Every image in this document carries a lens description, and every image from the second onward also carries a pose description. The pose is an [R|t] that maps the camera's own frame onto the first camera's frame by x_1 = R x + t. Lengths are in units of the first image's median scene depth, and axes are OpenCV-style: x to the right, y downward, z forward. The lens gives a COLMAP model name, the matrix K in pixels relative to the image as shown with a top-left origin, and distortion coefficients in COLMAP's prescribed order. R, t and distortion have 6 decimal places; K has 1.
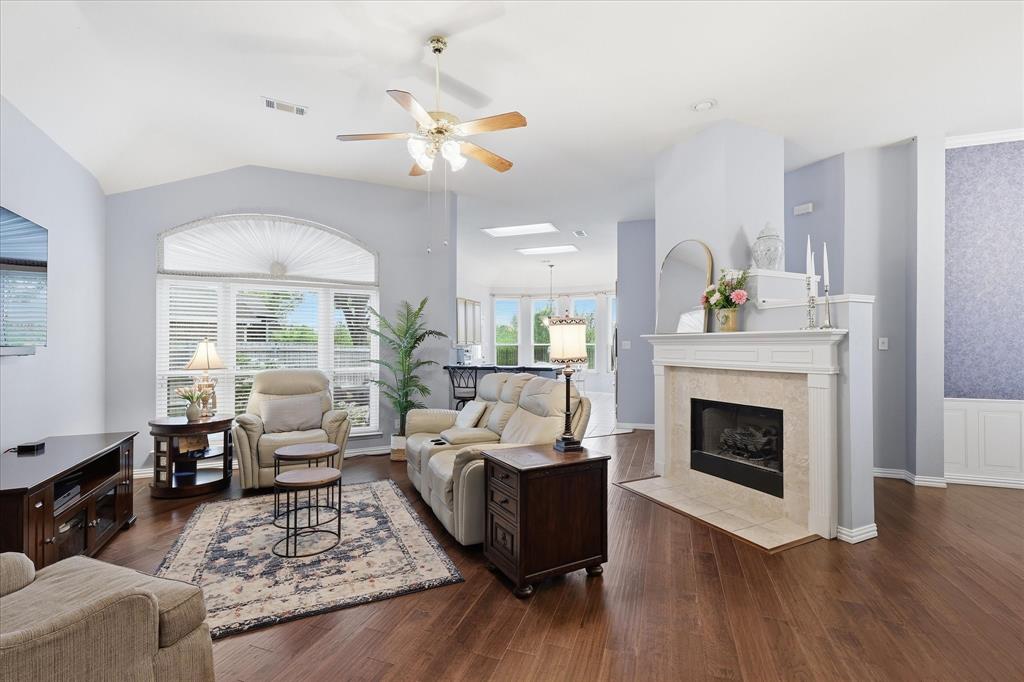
lens RADIAL K [[452.5, 0, 515.1], [0, 452.5, 345.3], [0, 0, 1]] dist [0.000483, 0.000424]
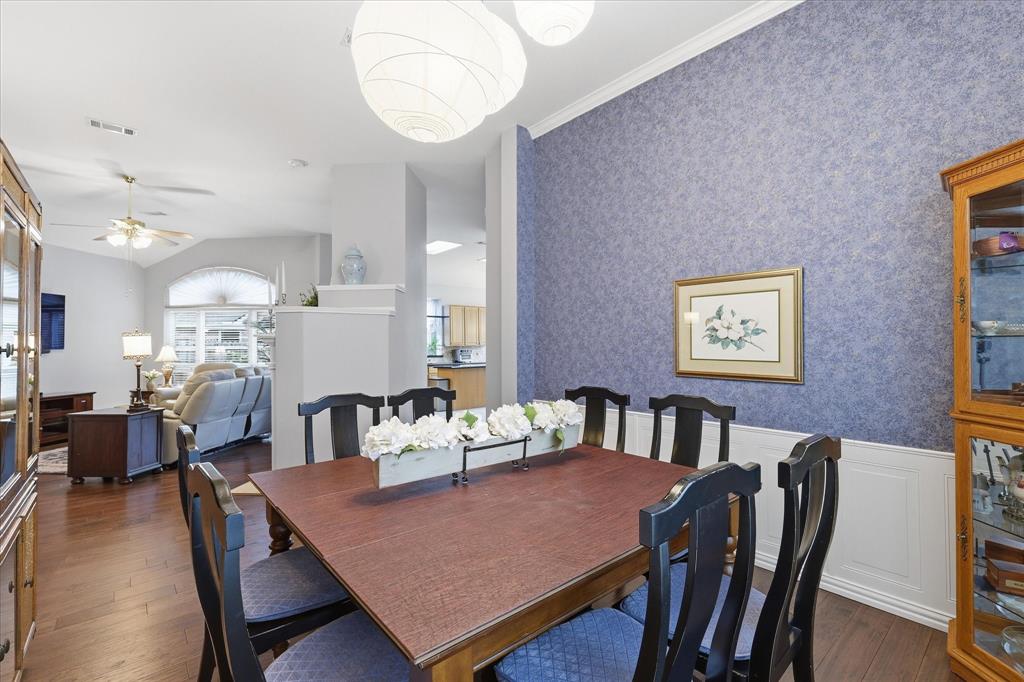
lens RADIAL K [[442.9, 0, 510.9], [0, 442.9, 335.3], [0, 0, 1]] dist [-0.000830, -0.000130]
pose [[0.865811, -0.017284, -0.500073, 1.386645], [0.006650, 0.999712, -0.023041, -0.000555], [0.500327, 0.016624, 0.865677, 0.177772]]
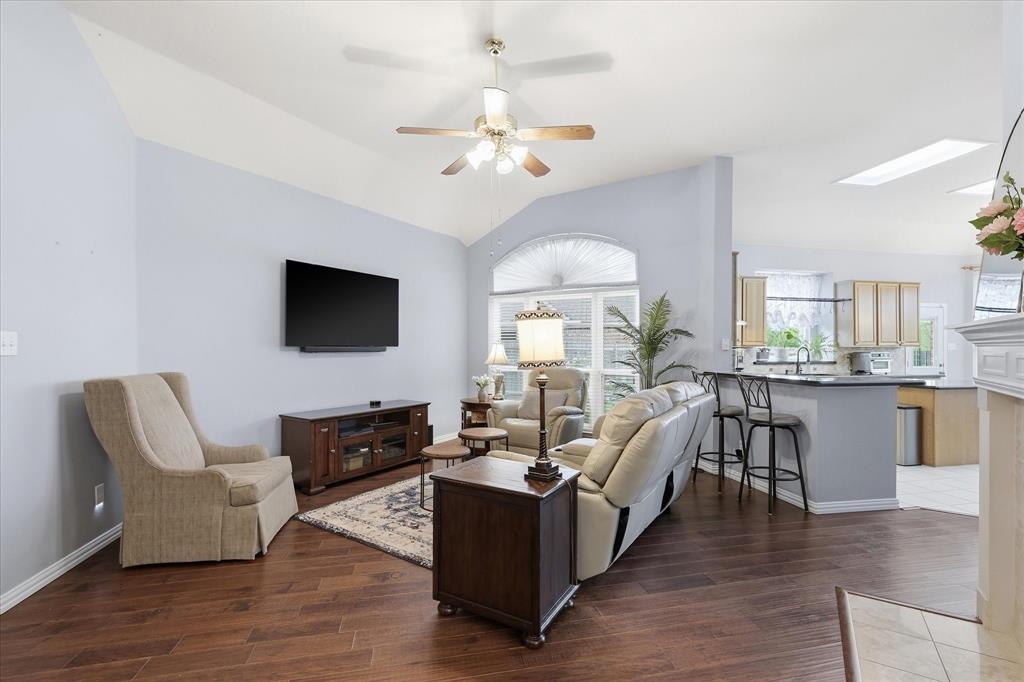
lens RADIAL K [[452.5, 0, 515.1], [0, 452.5, 345.3], [0, 0, 1]] dist [0.000483, 0.000424]
pose [[0.519226, -0.000931, -0.854636, 0.501724], [-0.001867, 0.999996, -0.002224, 0.001088], [0.854635, 0.002750, 0.519222, 0.358755]]
